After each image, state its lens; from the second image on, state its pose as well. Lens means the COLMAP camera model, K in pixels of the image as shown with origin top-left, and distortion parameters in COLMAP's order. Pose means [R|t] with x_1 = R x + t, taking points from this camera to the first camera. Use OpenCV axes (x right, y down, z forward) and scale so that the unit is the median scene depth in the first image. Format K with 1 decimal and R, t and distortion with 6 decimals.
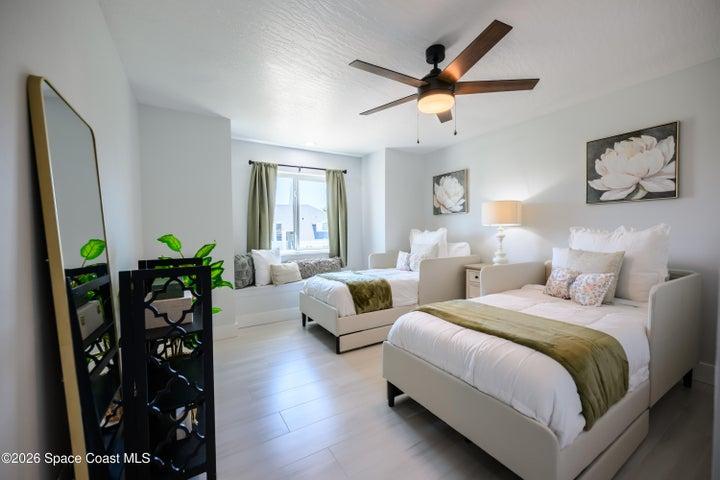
lens RADIAL K [[285.3, 0, 357.5], [0, 285.3, 239.4], [0, 0, 1]] dist [-0.000662, -0.000189]
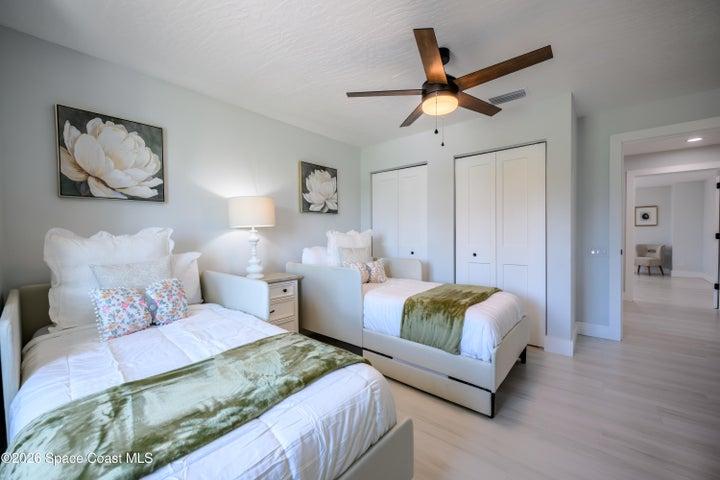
lens RADIAL K [[285.3, 0, 357.5], [0, 285.3, 239.4], [0, 0, 1]] dist [-0.000662, -0.000189]
pose [[-0.304729, -0.004351, 0.952429, -0.312483], [0.039186, 0.999086, 0.017102, -0.012545], [-0.951633, 0.042533, -0.304280, 0.825463]]
